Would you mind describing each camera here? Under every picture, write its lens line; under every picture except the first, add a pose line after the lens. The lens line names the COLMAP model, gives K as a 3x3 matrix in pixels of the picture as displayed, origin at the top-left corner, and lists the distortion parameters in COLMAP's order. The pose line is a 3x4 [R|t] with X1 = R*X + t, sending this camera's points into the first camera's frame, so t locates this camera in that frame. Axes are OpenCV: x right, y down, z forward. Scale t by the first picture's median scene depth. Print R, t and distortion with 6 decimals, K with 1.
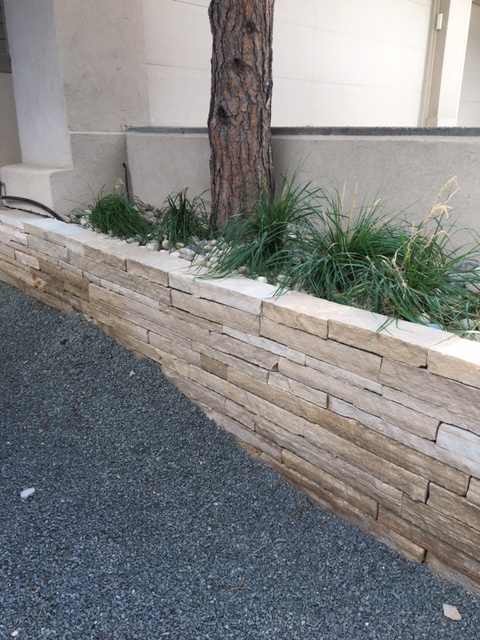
lens RADIAL K [[539.3, 0, 240.0], [0, 539.3, 320.0], [0, 0, 1]] dist [0.088991, -0.118035]
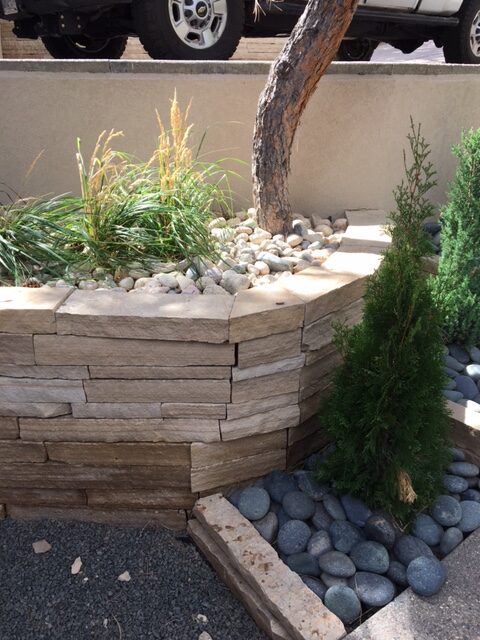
lens RADIAL K [[539.3, 0, 240.0], [0, 539.3, 320.0], [0, 0, 1]] dist [0.088991, -0.118035]
pose [[0.711255, -0.299375, 0.635995, 0.111390], [0.238304, 0.953887, 0.182510, 0.025533], [-0.661307, 0.021749, 0.749800, -0.023019]]
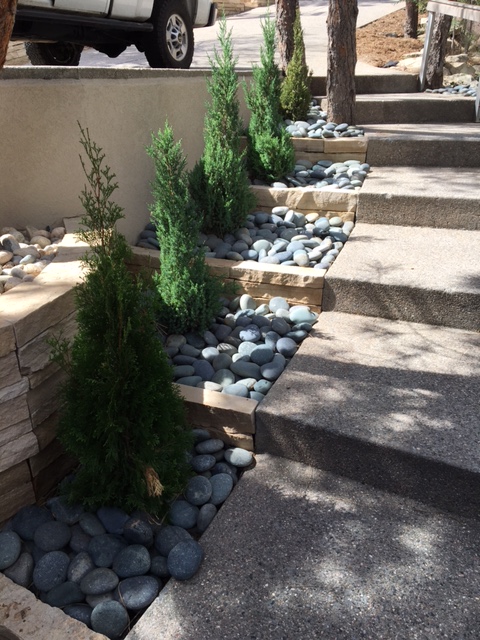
lens RADIAL K [[539.3, 0, 240.0], [0, 539.3, 320.0], [0, 0, 1]] dist [0.088991, -0.118035]
pose [[0.332205, -0.399652, 0.854352, 0.163120], [0.324863, 0.898855, 0.294150, 0.047197], [-0.885496, 0.179829, 0.428436, -0.086371]]
